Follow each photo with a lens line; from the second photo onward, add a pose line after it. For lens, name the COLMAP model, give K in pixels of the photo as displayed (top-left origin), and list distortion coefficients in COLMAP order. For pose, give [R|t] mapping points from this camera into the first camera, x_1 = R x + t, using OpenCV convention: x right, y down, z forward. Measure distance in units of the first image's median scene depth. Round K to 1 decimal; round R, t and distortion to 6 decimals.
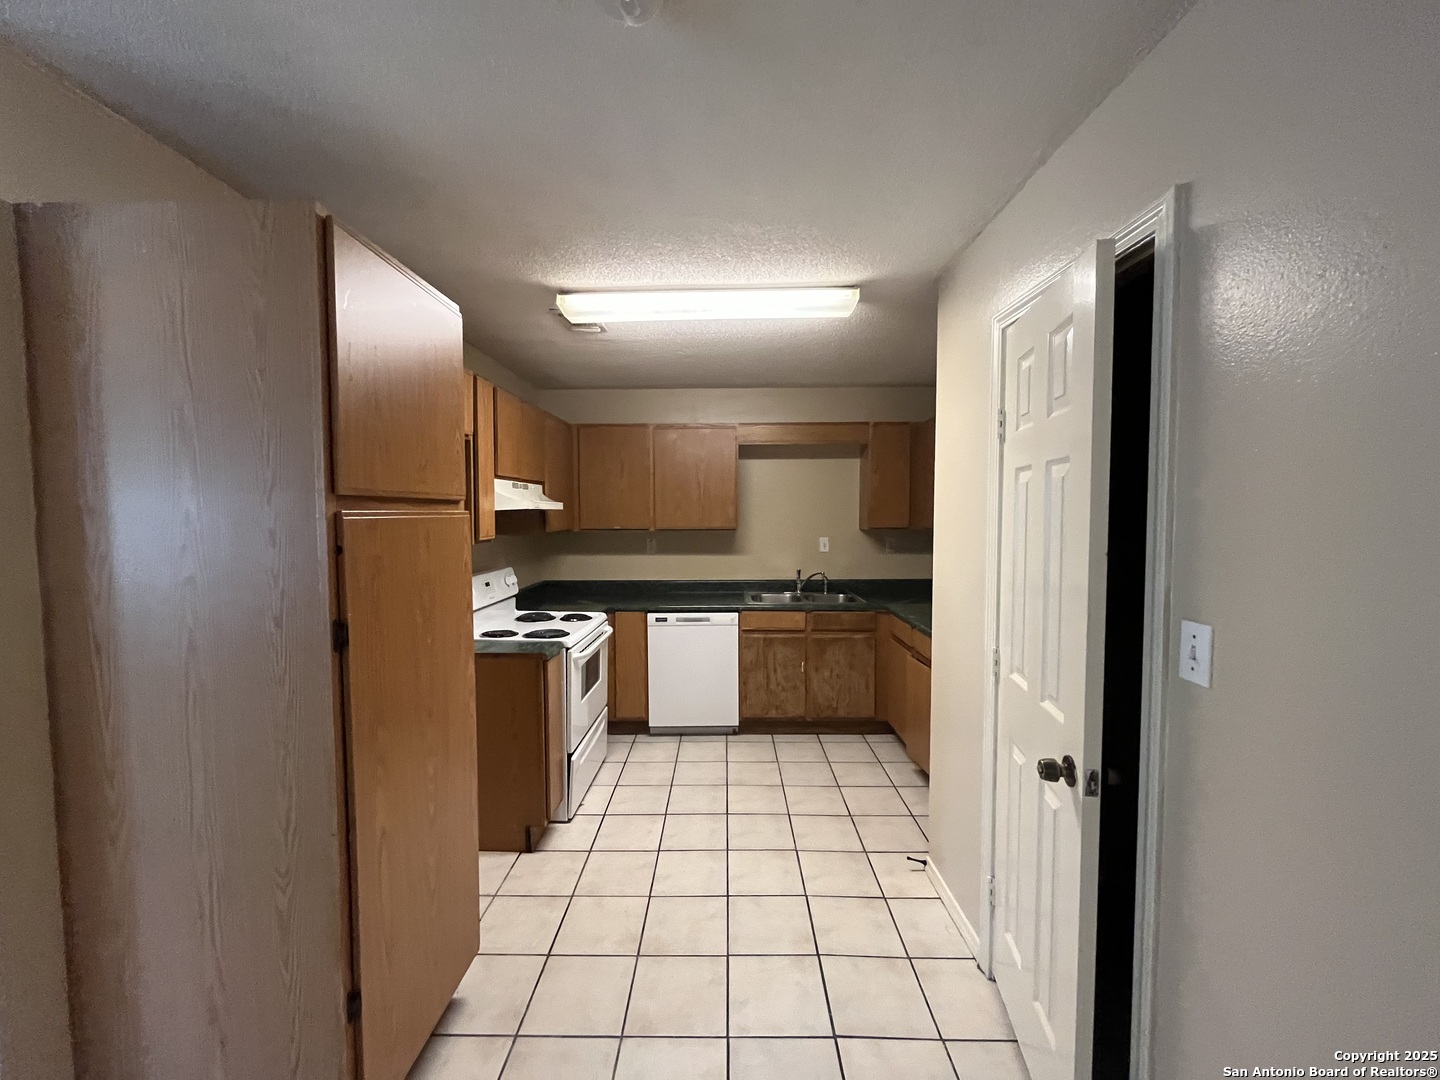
lens RADIAL K [[579.6, 0, 719.7], [0, 579.6, 551.4], [0, 0, 1]] dist [-0.001540, -0.000442]
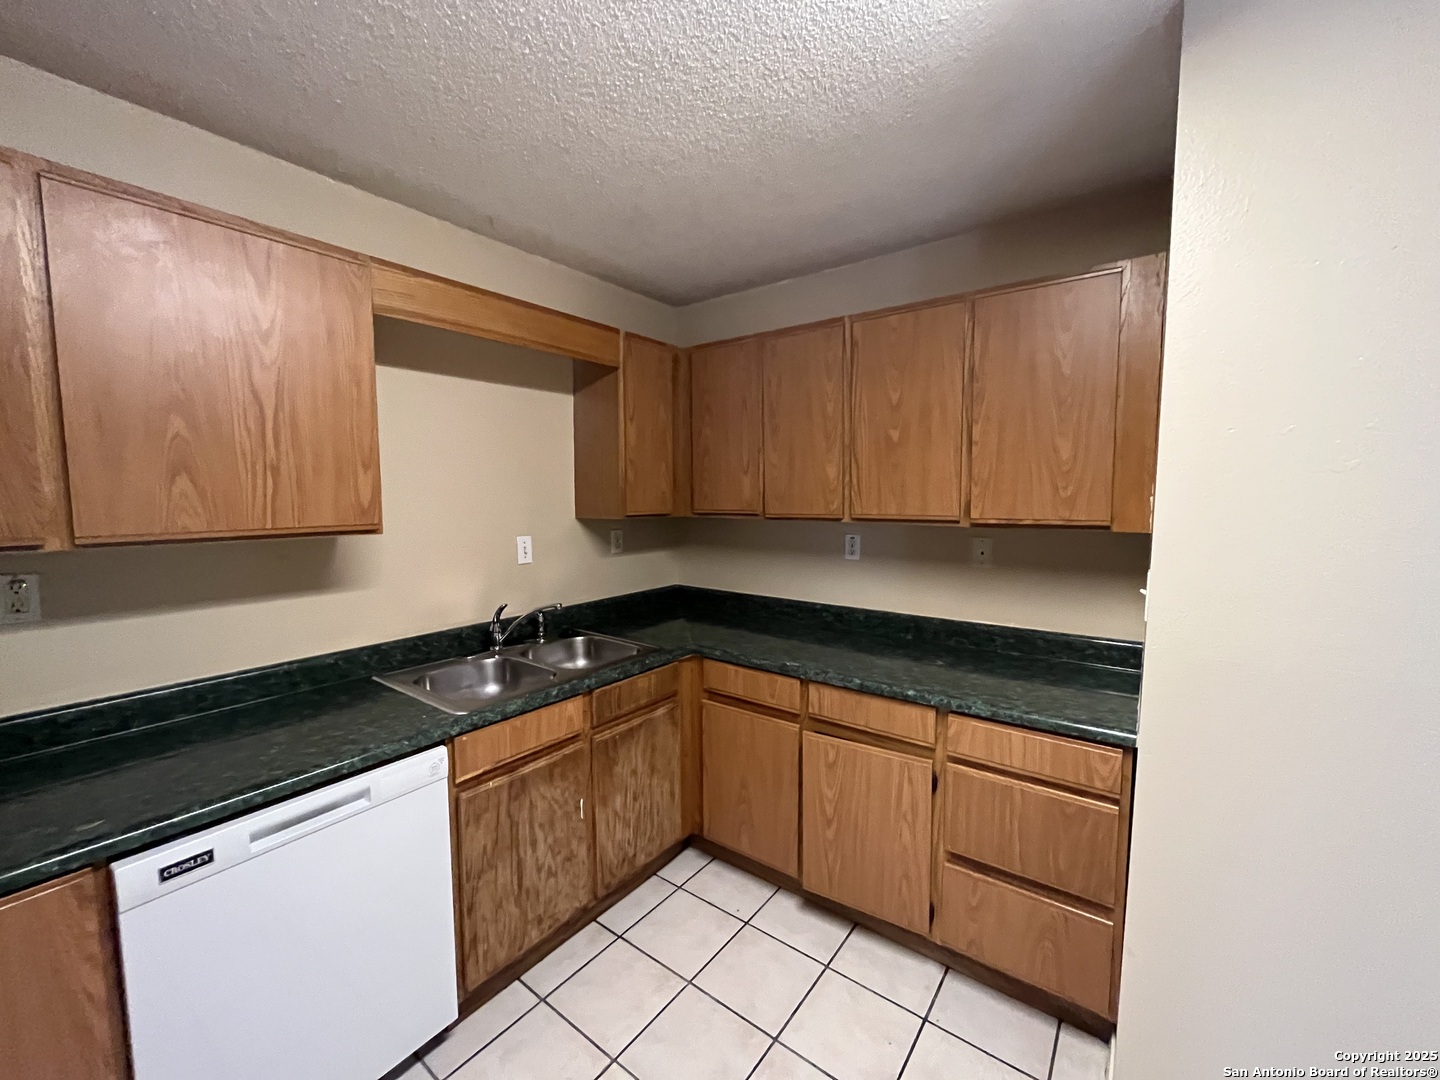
lens RADIAL K [[579.6, 0, 713.1], [0, 579.6, 546.0], [0, 0, 1]] dist [-0.001540, -0.000442]
pose [[0.593910, -0.071524, 0.801346, -0.162228], [0.055410, 0.997312, 0.047948, -0.035463], [-0.802621, 0.015925, 0.596277, 0.620502]]
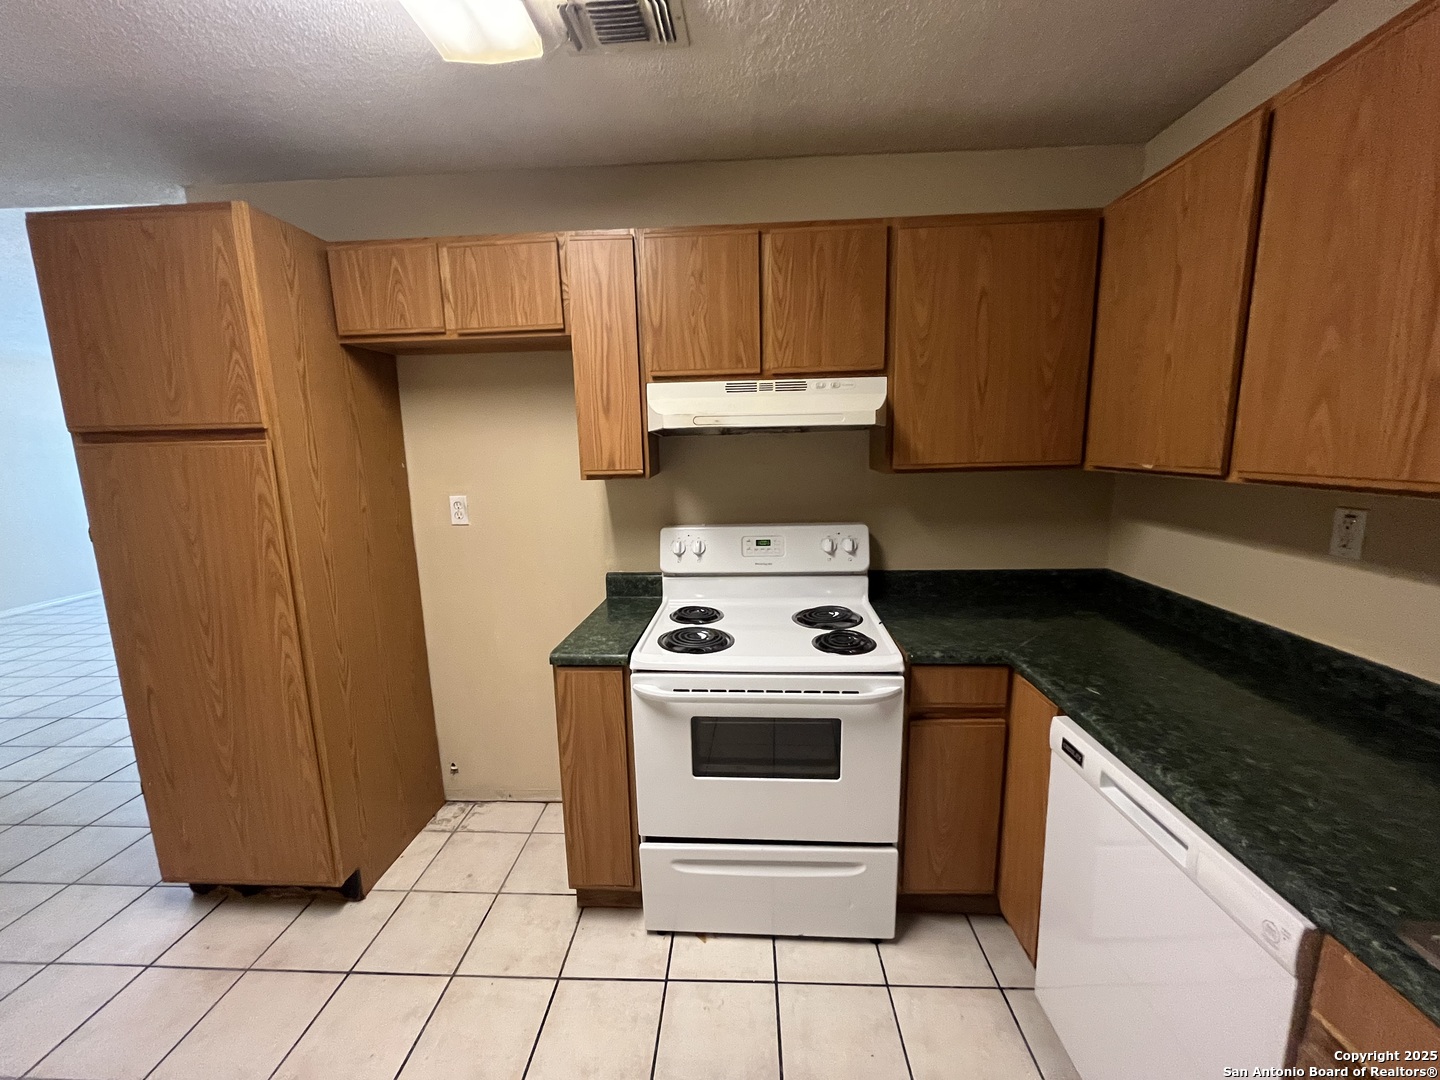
lens RADIAL K [[579.6, 0, 719.6], [0, 579.6, 538.6], [0, 0, 1]] dist [-0.001540, -0.000442]
pose [[-0.044046, 0.167582, -0.984874, 0.208809], [-0.048062, 0.984334, 0.169640, -0.047702], [0.997873, 0.054807, -0.035302, 0.794616]]
